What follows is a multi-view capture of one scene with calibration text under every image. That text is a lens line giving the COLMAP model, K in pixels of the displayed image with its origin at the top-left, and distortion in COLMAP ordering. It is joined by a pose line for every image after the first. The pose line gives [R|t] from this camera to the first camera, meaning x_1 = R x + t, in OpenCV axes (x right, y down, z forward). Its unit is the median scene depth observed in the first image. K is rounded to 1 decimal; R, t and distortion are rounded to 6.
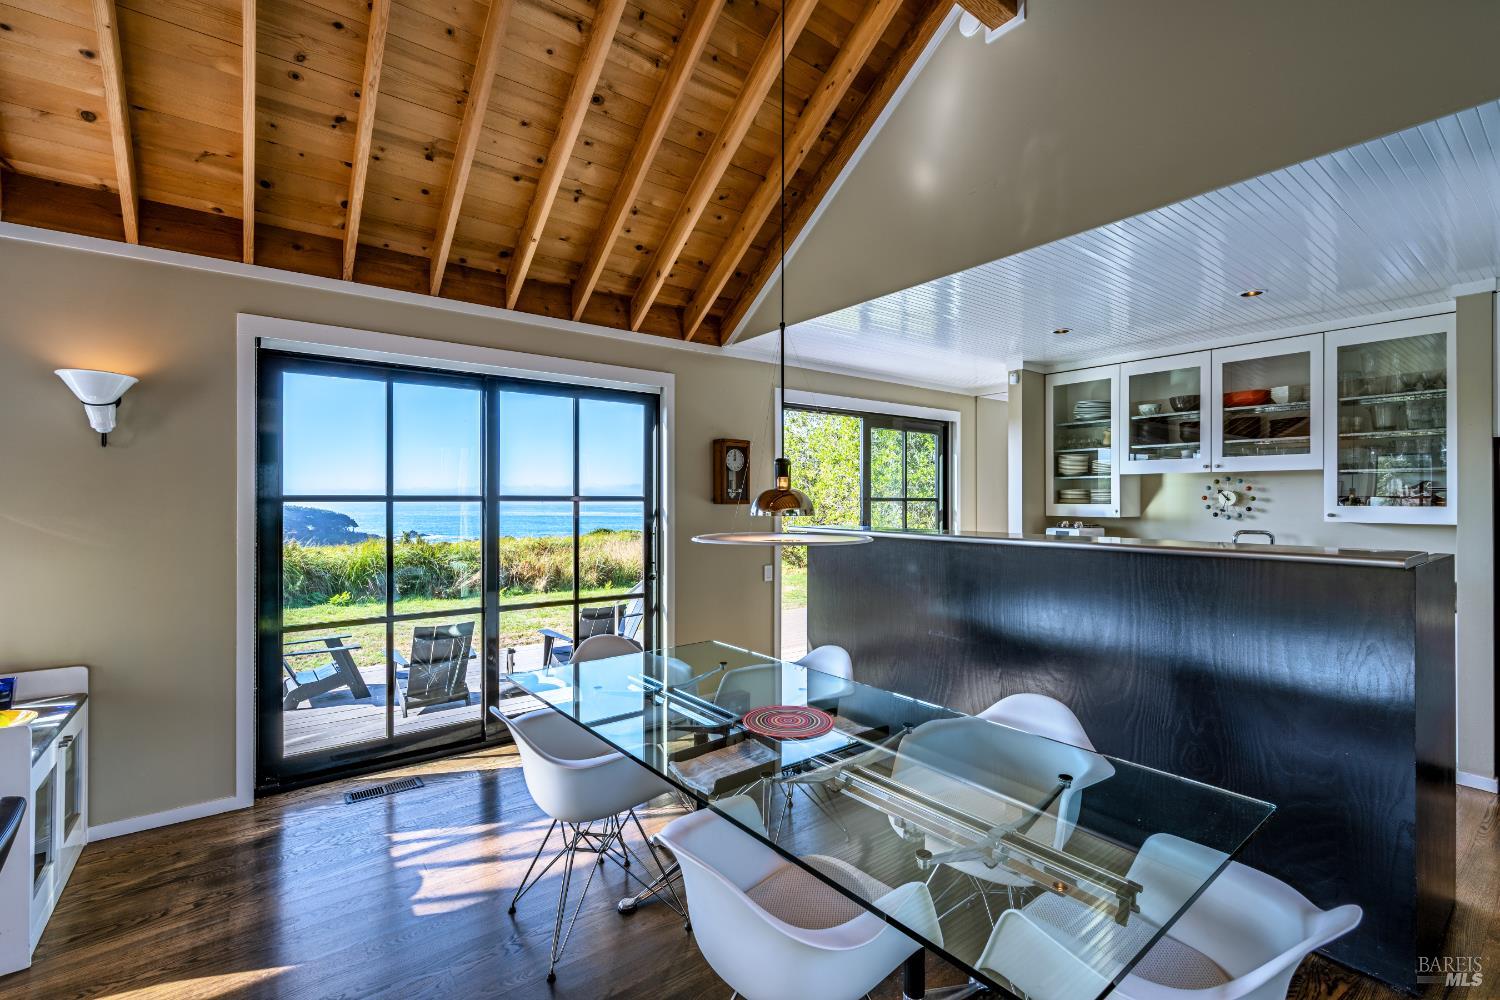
lens RADIAL K [[666.0, 0, 756.1], [0, 666.0, 495.3], [0, 0, 1]] dist [0.002643, -0.001941]
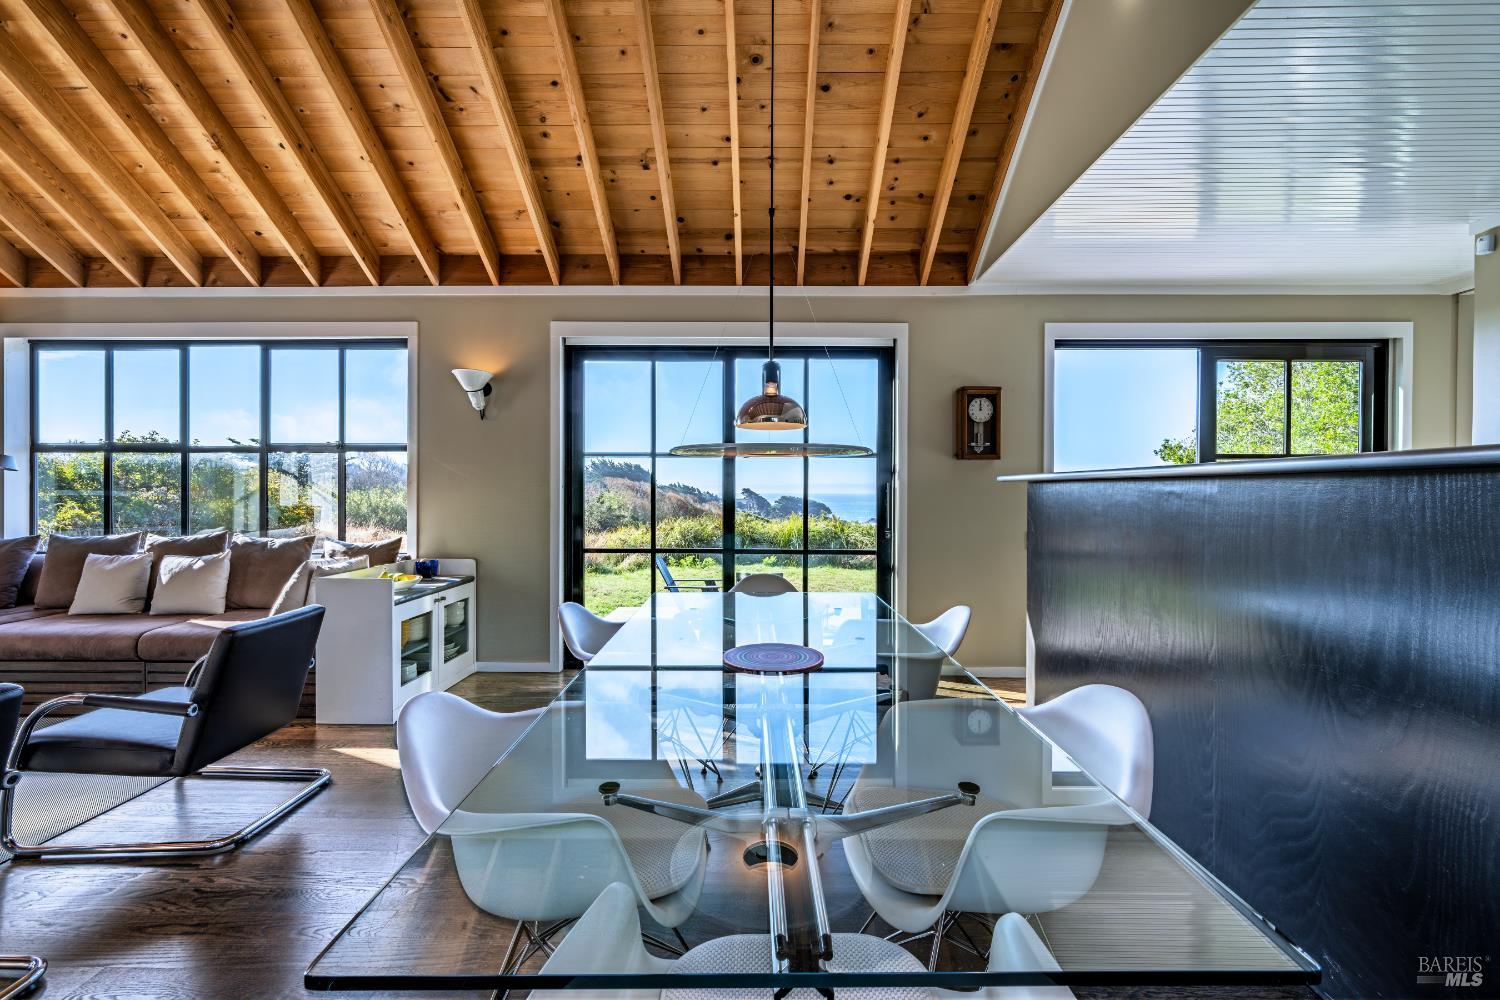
lens RADIAL K [[619.4, 0, 753.4], [0, 619.4, 497.3], [0, 0, 1]] dist [-0.000532, 0.000314]
pose [[0.780825, 0.007740, -0.624701, 0.261255], [0.000776, 0.999910, 0.013358, 0.055725], [0.624749, -0.010915, 0.780749, 0.165542]]
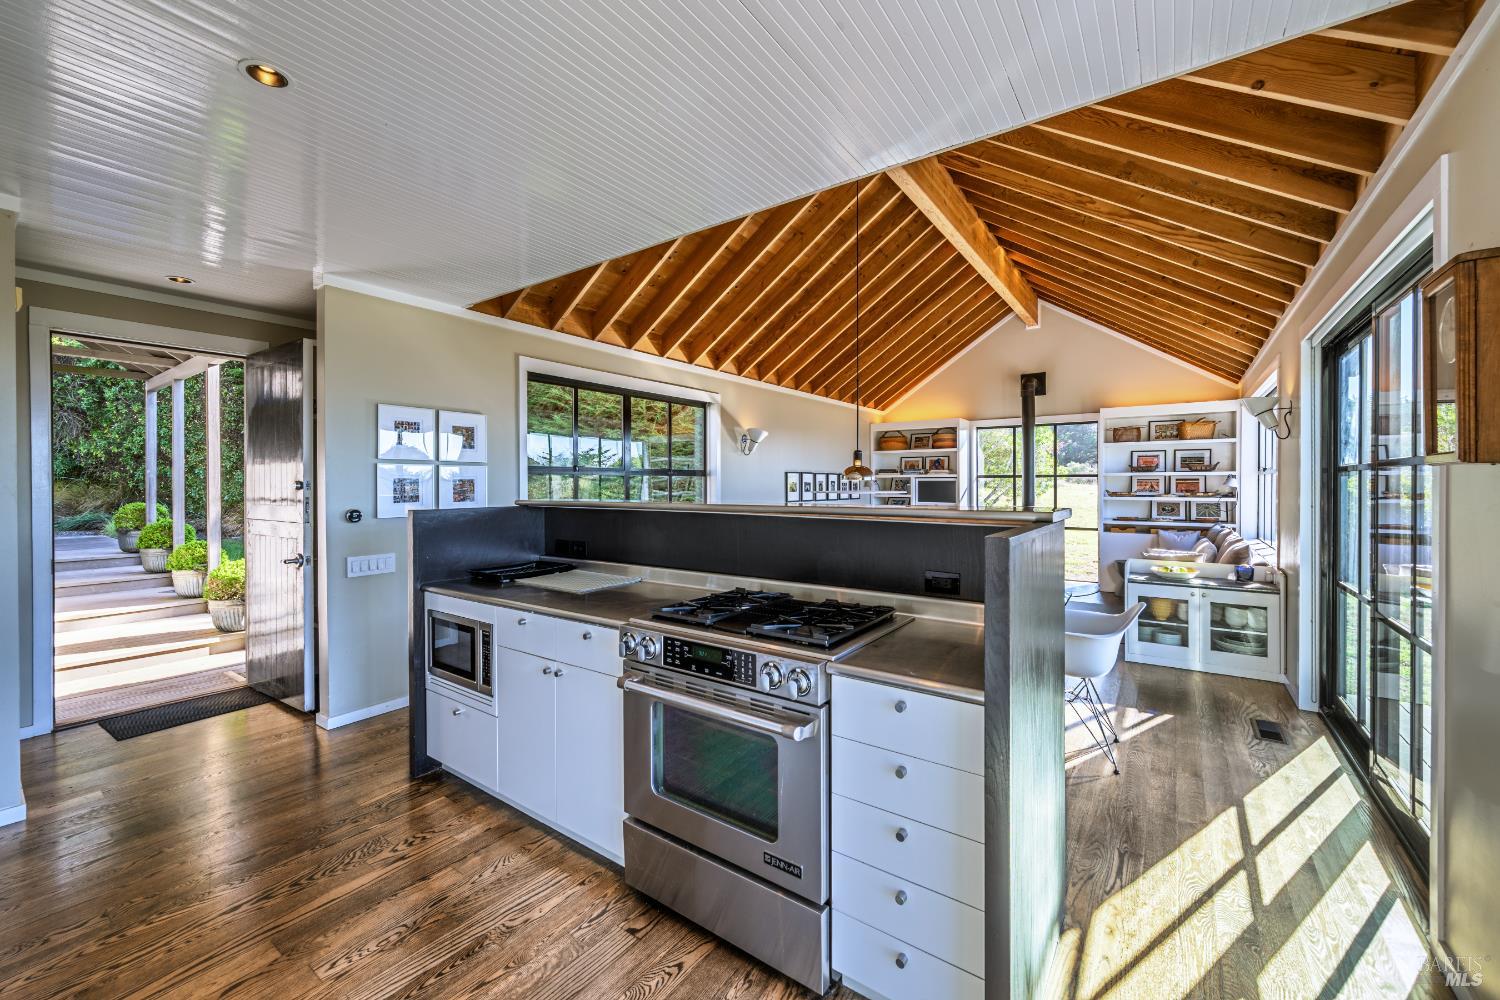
lens RADIAL K [[595.5, 0, 753.2], [0, 595.5, 478.2], [0, 0, 1]] dist [0.001468, 0.000939]
pose [[-0.955055, -0.001569, -0.296424, 0.403435], [0.003038, 0.999882, -0.015082, 0.023617], [0.296412, -0.015305, -0.954937, 1.232862]]
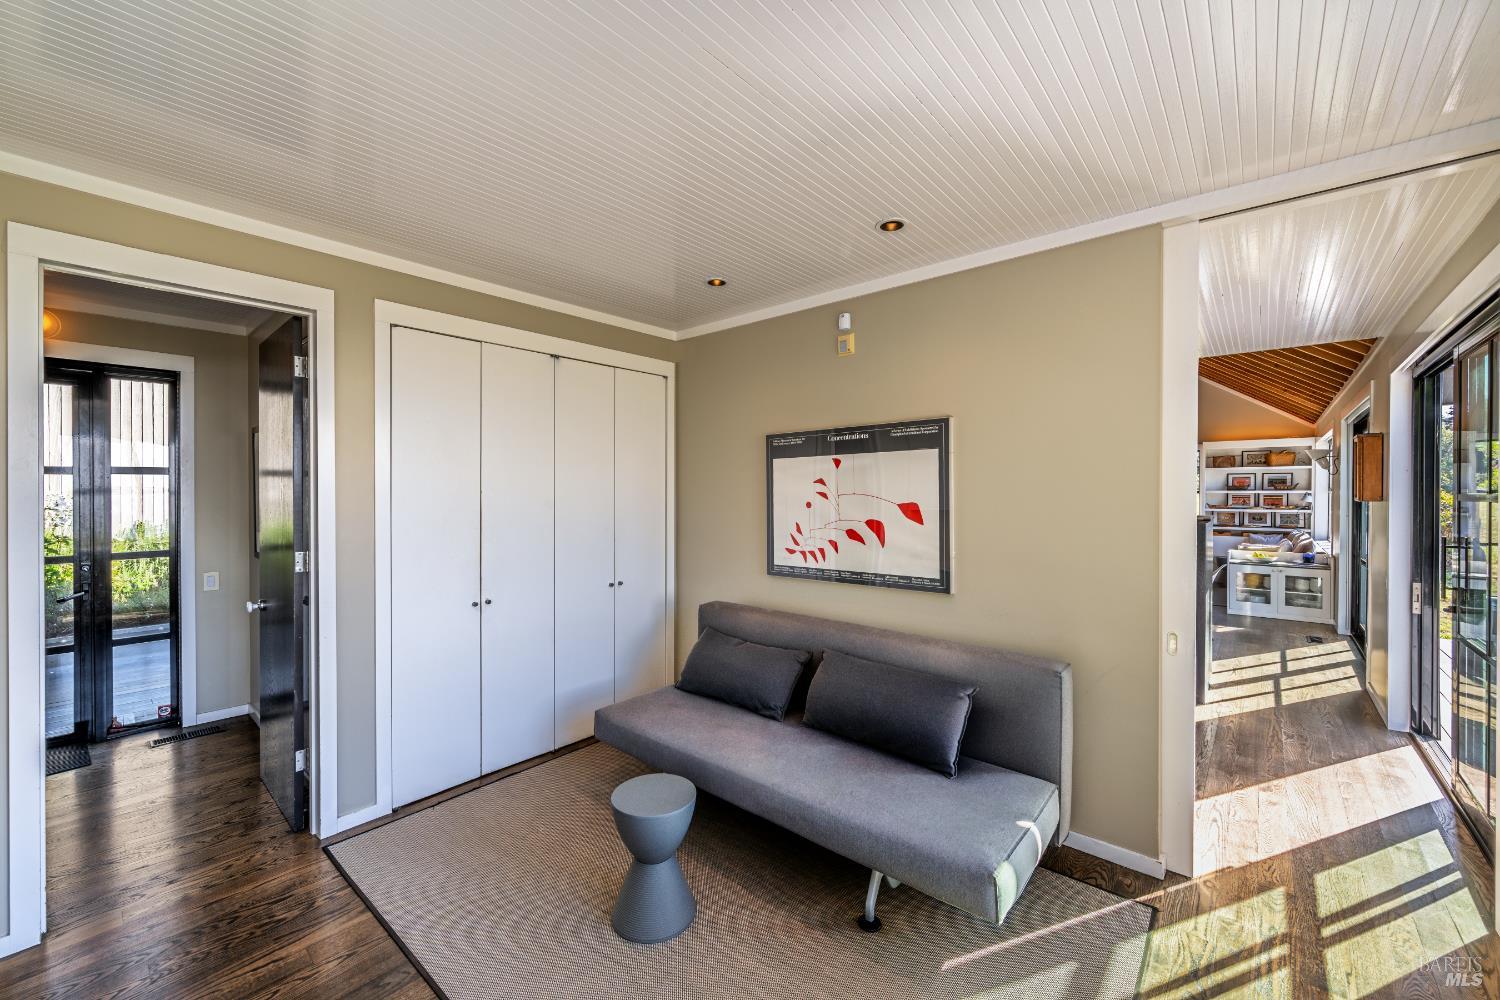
lens RADIAL K [[595.5, 0, 754.6], [0, 595.5, 492.7], [0, 0, 1]] dist [0.001468, 0.000939]
pose [[-0.978233, 0.002910, -0.207490, 1.065678], [0.003991, 0.999981, -0.004793, -0.001697], [0.207472, -0.005517, -0.978225, 1.747085]]
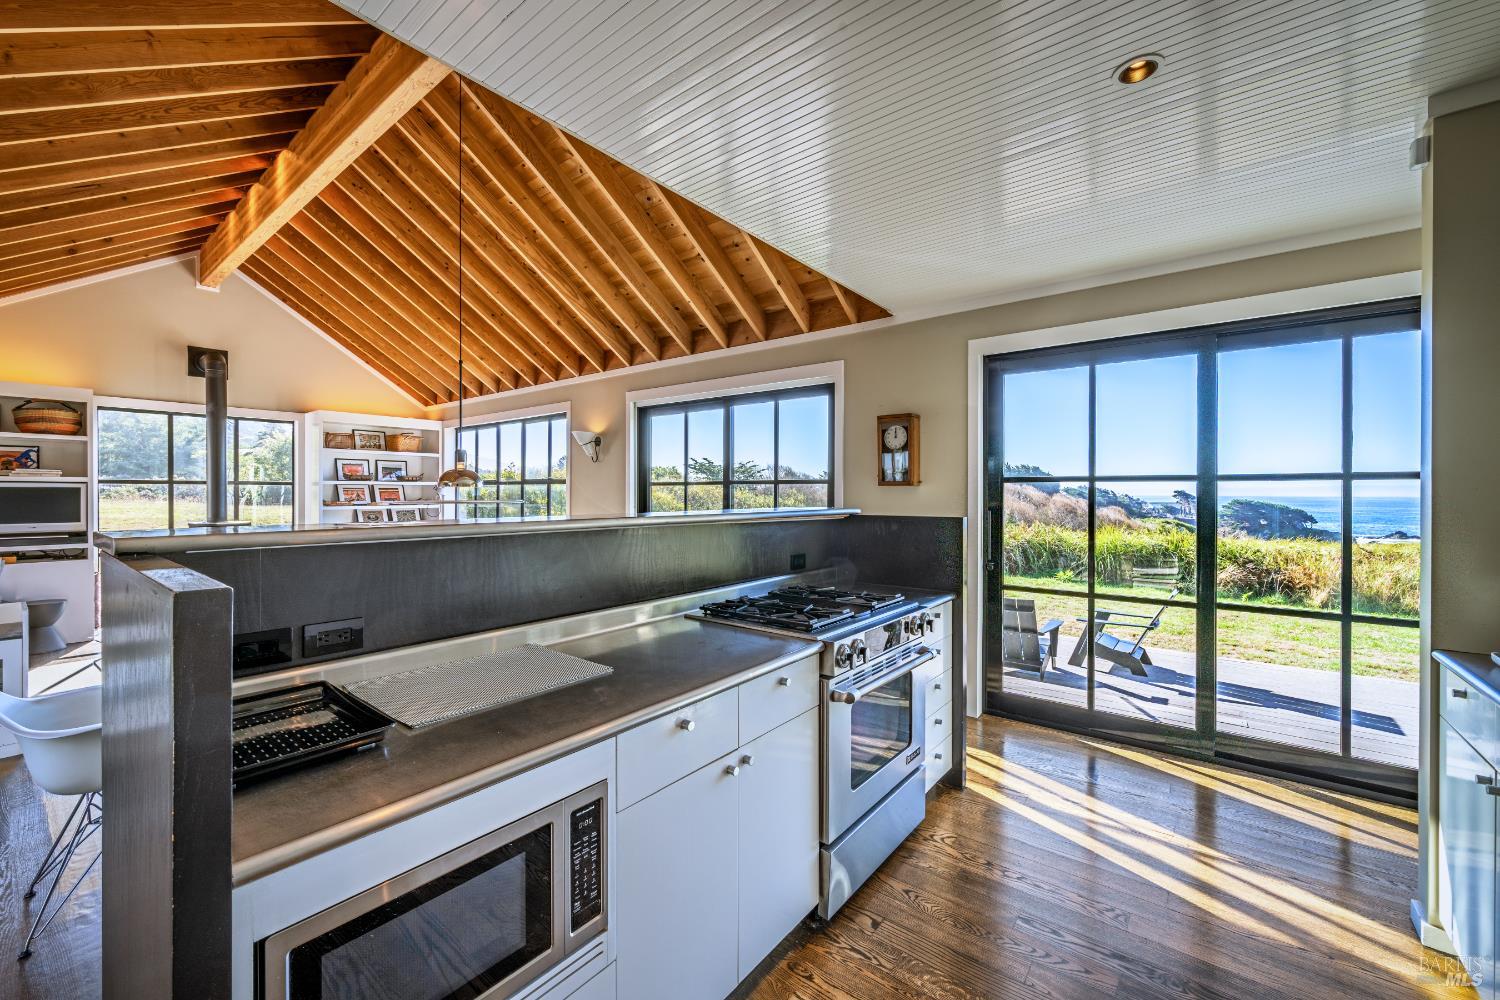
lens RADIAL K [[595.5, 0, 755.9], [0, 595.5, 494.3], [0, 0, 1]] dist [0.001468, 0.000939]
pose [[0.249293, 0.001918, -0.968426, 0.740324], [0.004380, 0.999986, 0.003108, 0.022618], [0.968418, -0.005017, 0.249281, 0.639410]]
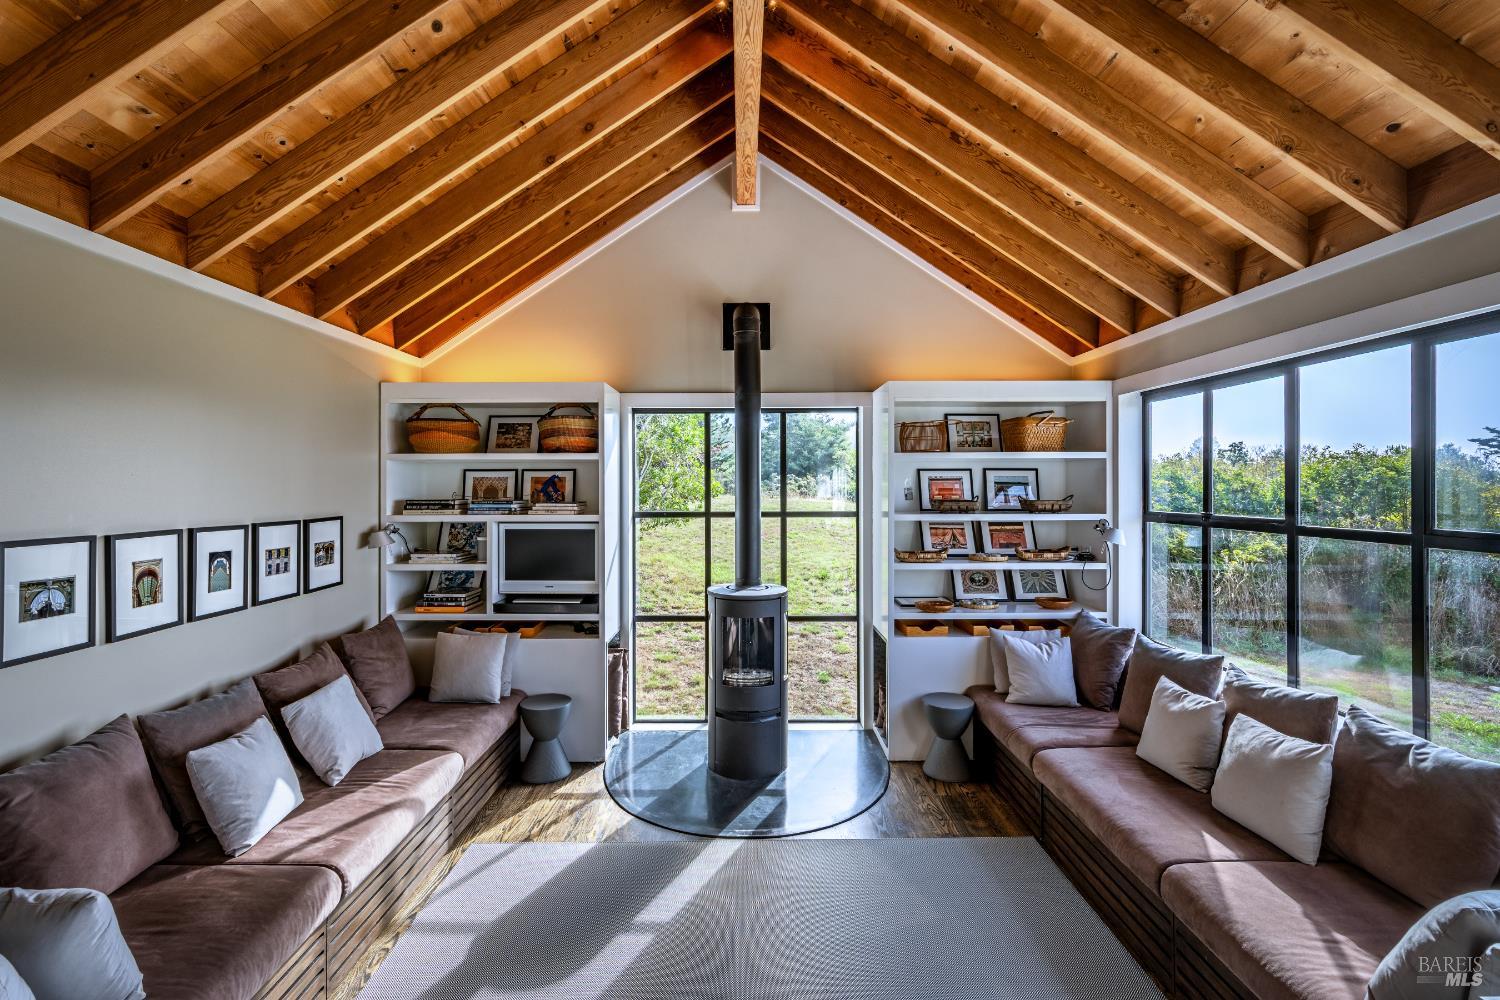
lens RADIAL K [[666.0, 0, 746.7], [0, 666.0, 480.3], [0, 0, 1]] dist [0.002643, -0.001941]
pose [[-0.607376, -0.003282, -0.794408, -0.174970], [0.006283, 0.999940, -0.008935, -0.051774], [0.794390, -0.010417, -0.607319, 0.335502]]
